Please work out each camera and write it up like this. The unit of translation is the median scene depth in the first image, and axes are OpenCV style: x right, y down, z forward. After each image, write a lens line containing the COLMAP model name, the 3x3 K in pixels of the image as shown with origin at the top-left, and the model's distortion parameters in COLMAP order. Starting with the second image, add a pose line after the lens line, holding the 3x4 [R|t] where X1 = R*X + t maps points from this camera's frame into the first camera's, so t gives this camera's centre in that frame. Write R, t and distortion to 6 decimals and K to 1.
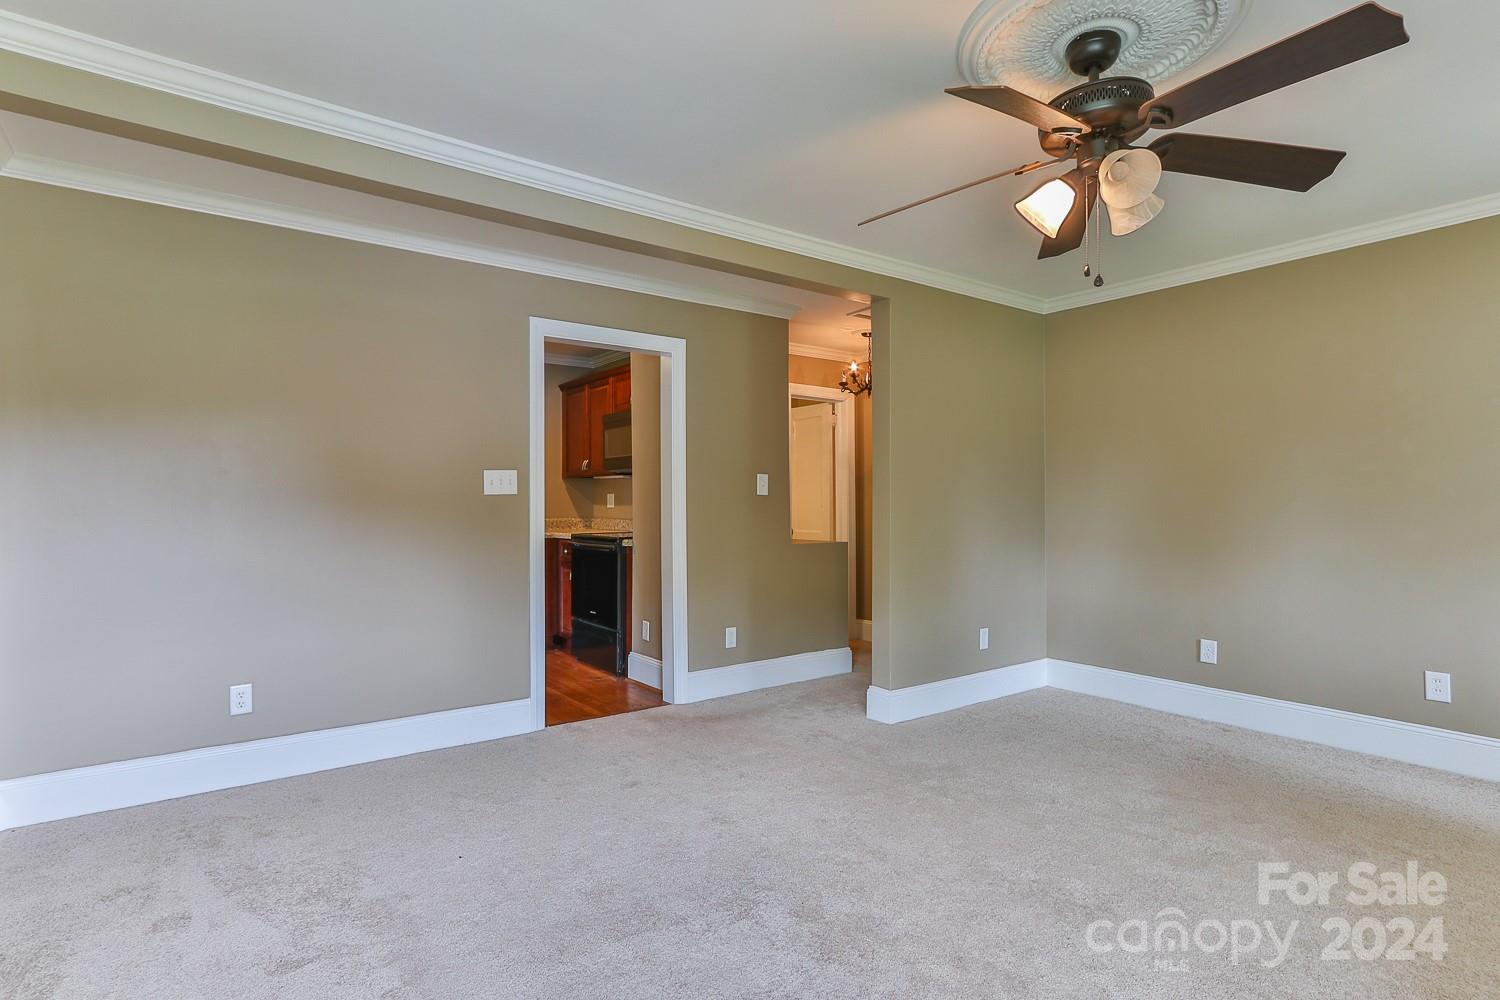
lens RADIAL K [[741.3, 0, 750.0], [0, 741.3, 500.0], [0, 0, 1]] dist [0.001721, 0.000343]
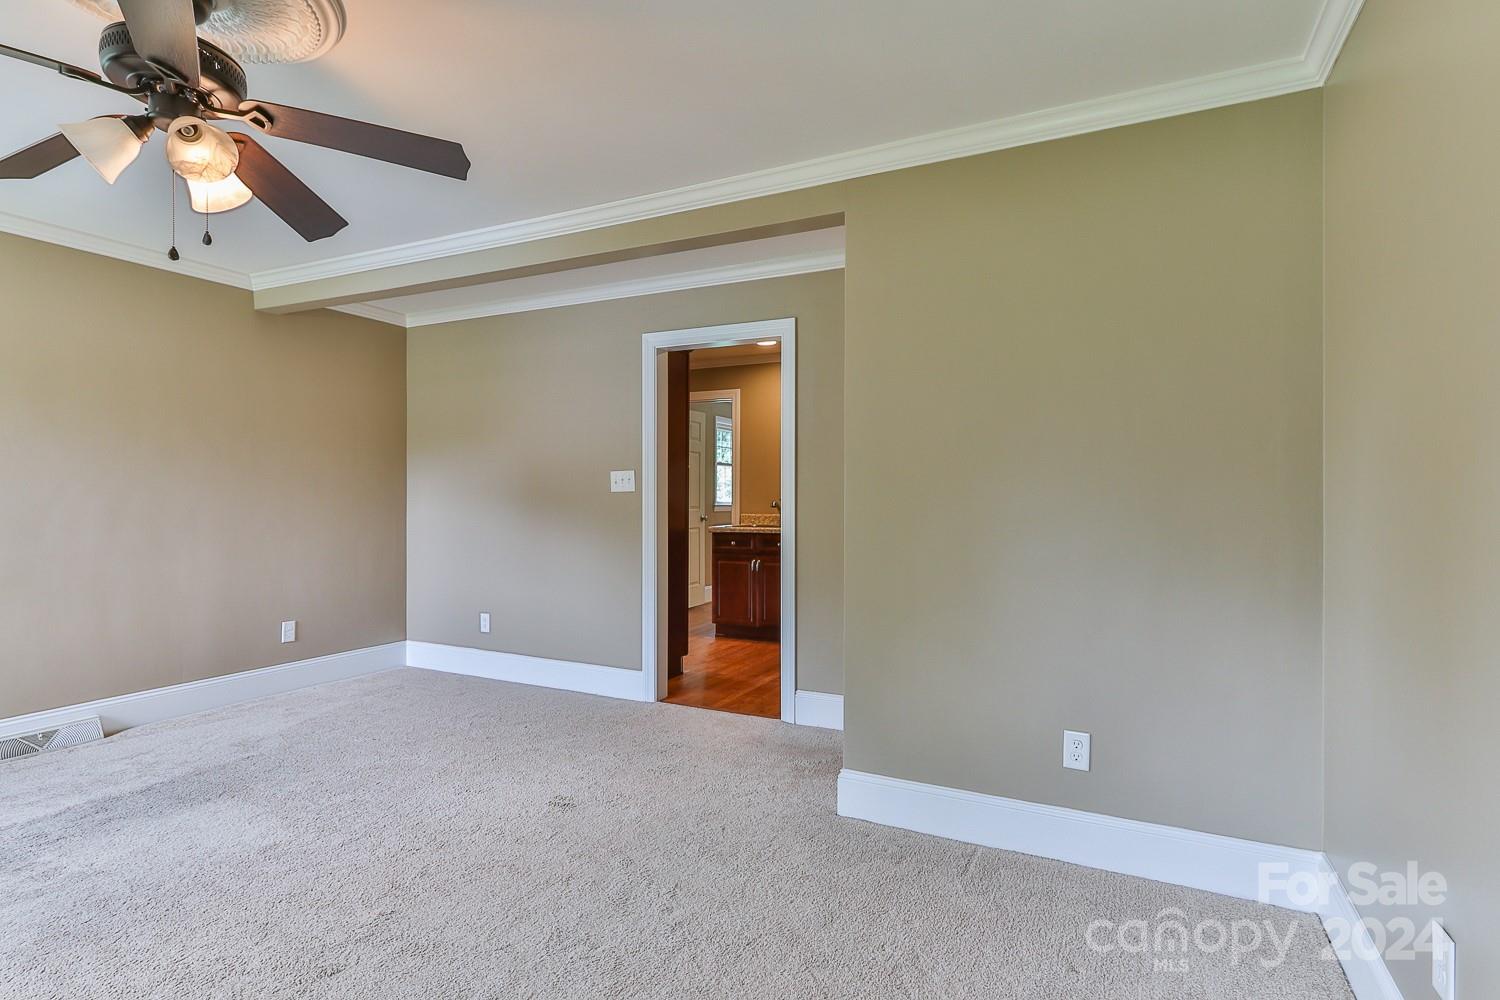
lens RADIAL K [[780.8, 0, 739.1], [0, 780.8, 506.9], [0, 0, 1]] dist [0.000335, 0.000229]
pose [[0.452661, 0.015594, -0.891546, 0.827944], [0.000236, 0.999845, 0.017608, -0.005567], [0.891683, -0.008180, 0.452587, 0.590963]]
